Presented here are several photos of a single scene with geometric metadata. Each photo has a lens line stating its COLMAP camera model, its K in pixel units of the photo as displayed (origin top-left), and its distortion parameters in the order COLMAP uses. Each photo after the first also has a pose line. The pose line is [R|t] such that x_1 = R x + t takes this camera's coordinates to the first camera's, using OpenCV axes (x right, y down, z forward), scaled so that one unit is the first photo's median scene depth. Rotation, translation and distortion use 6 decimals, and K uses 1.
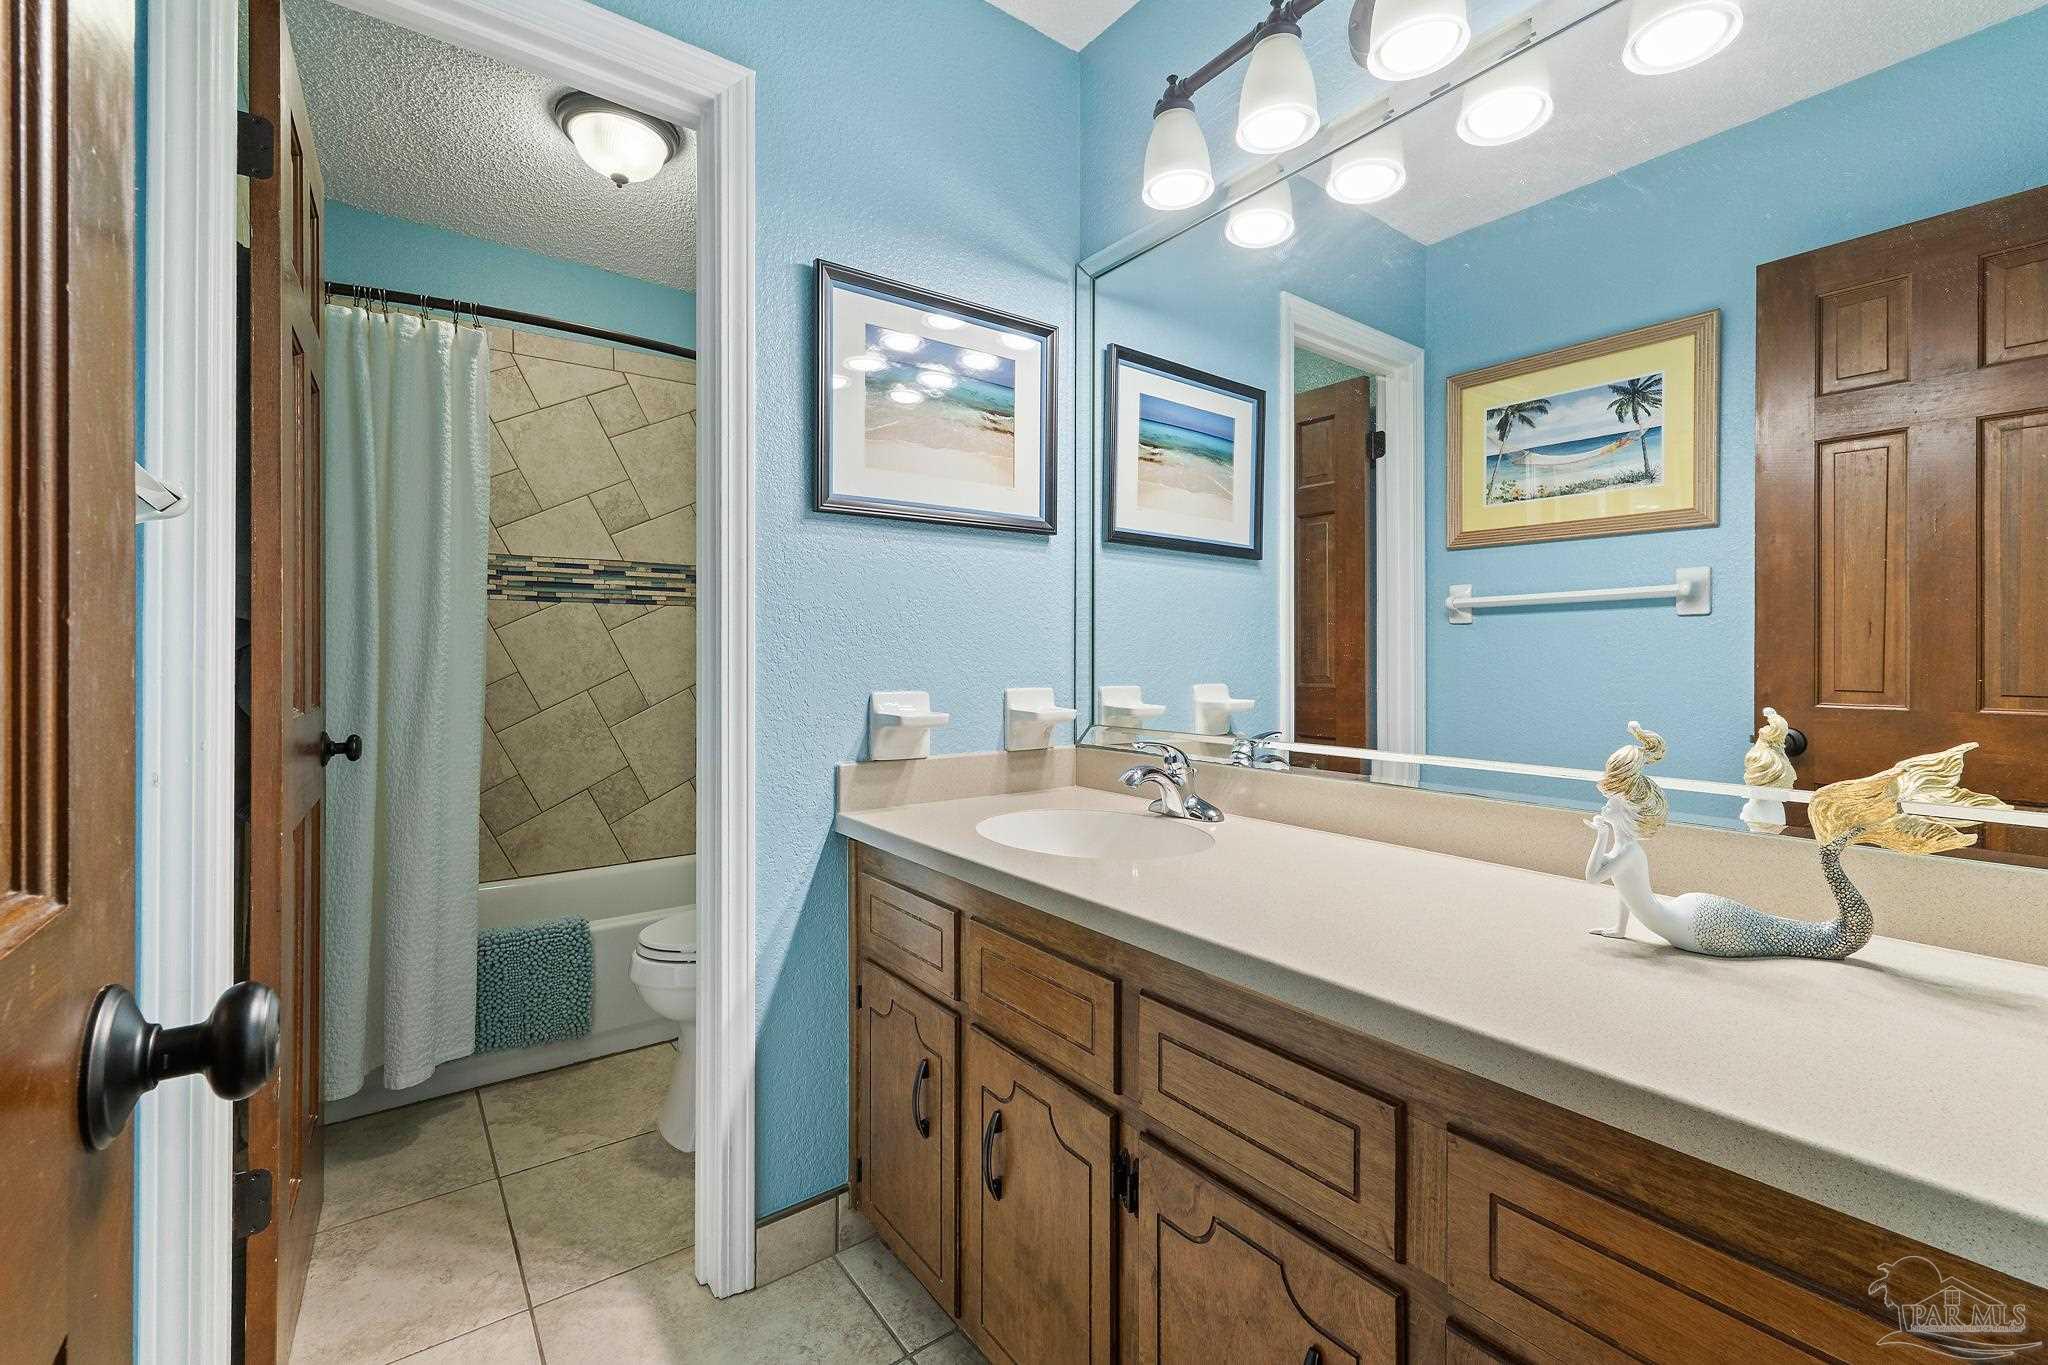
lens RADIAL K [[866.4, 0, 1023.2], [0, 866.4, 664.4], [0, 0, 1]] dist [0.000759, -0.000097]
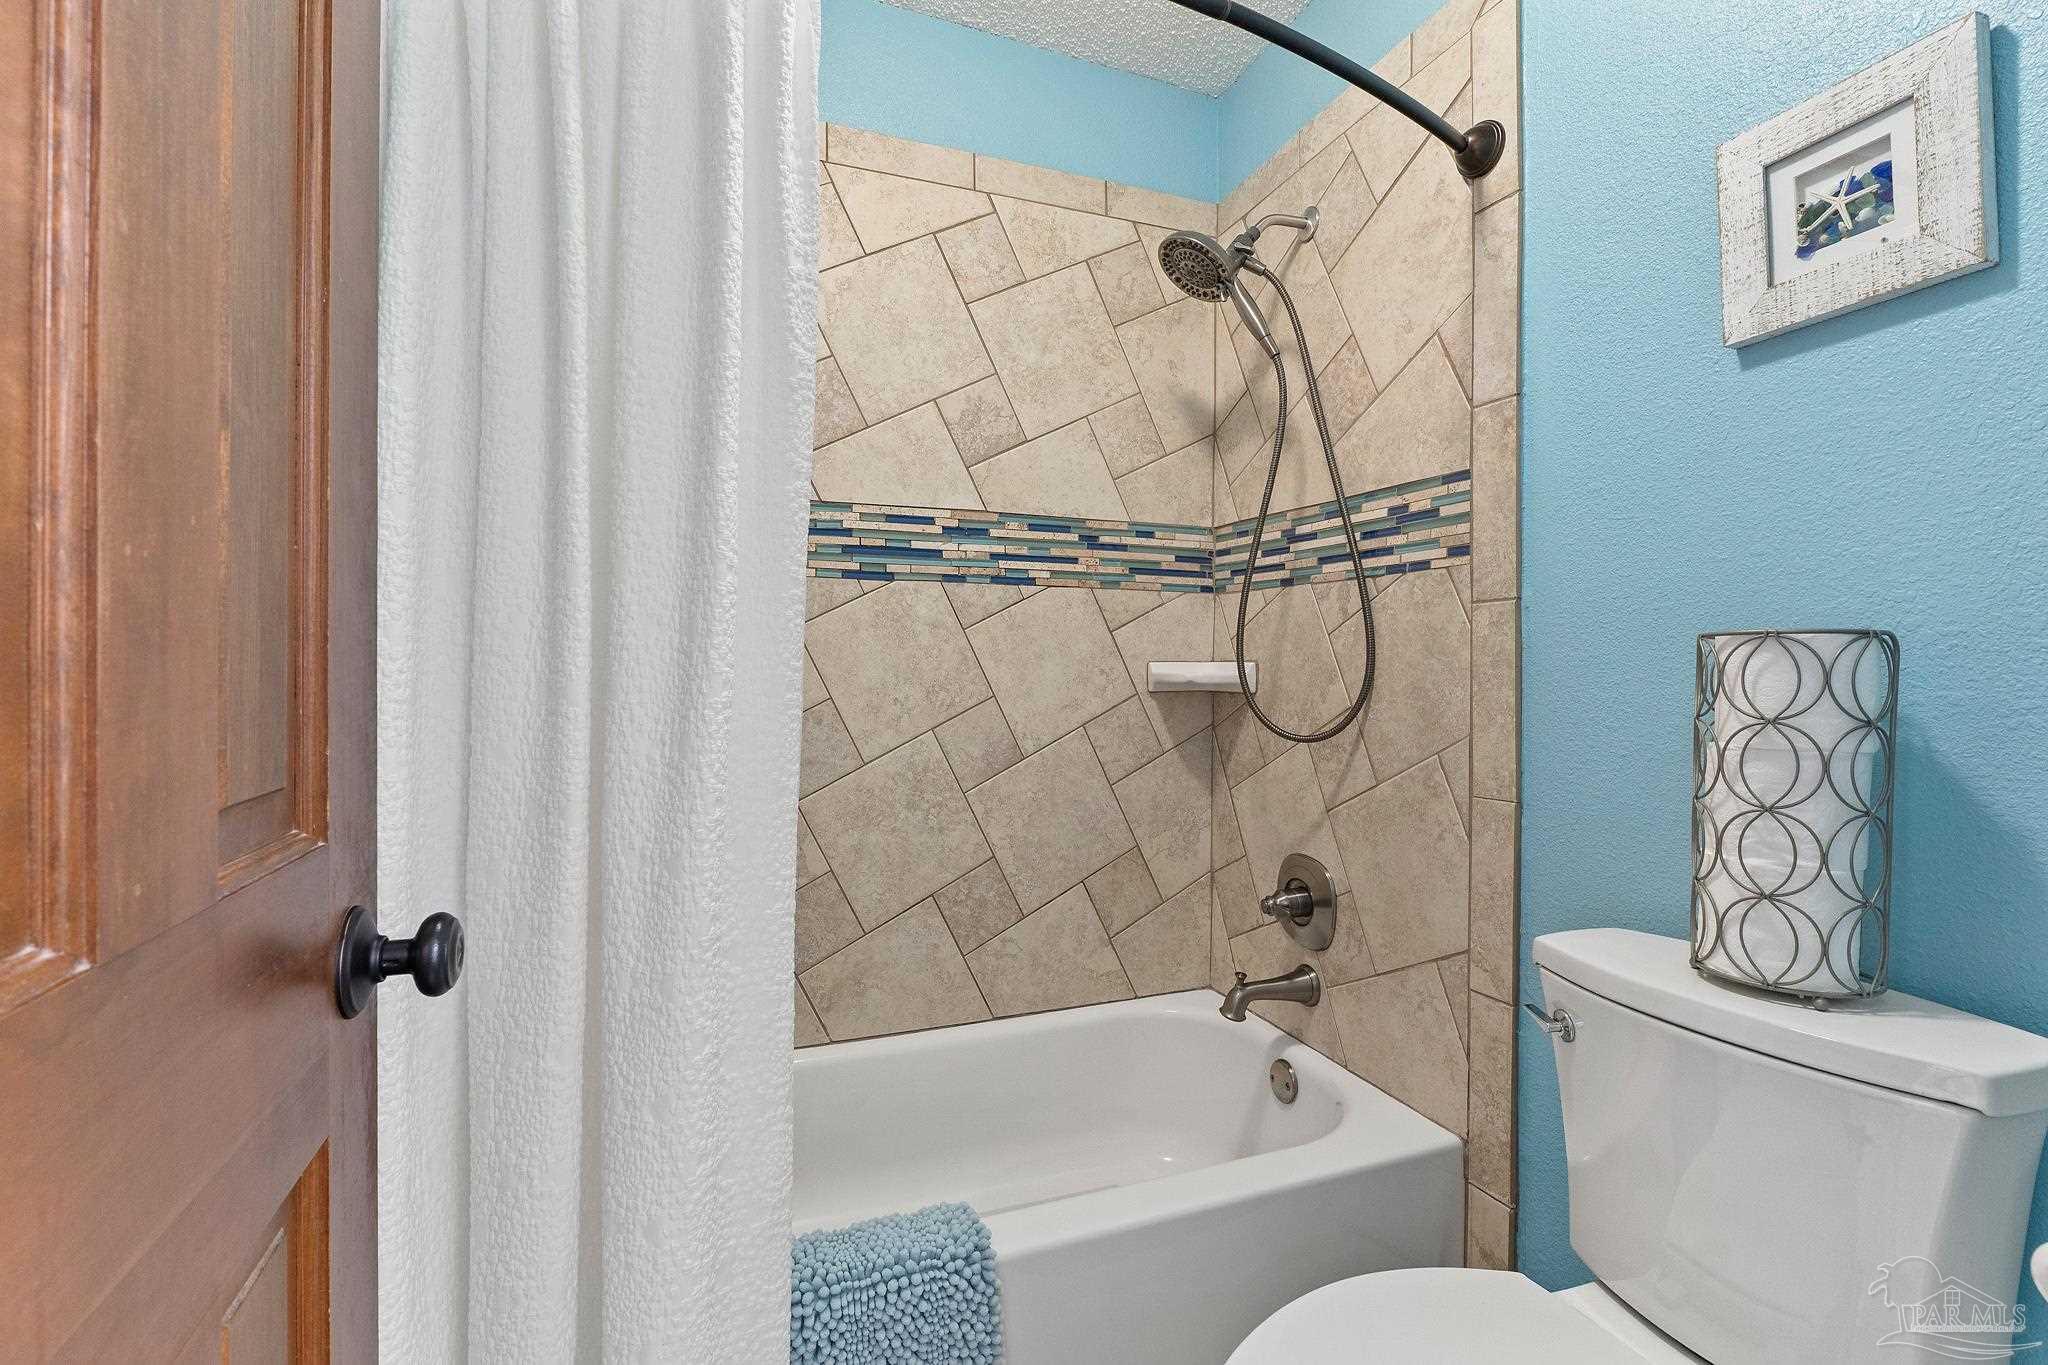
lens RADIAL K [[929.6, 0, 1024.0], [0, 929.6, 682.5], [0, 0, 1]] dist [-0.015369, 0.000047]
pose [[0.963646, -0.005113, -0.267134, -0.273084], [0.001315, 0.999896, -0.014395, 0.007037], [0.267179, 0.013520, 0.963552, 0.404184]]
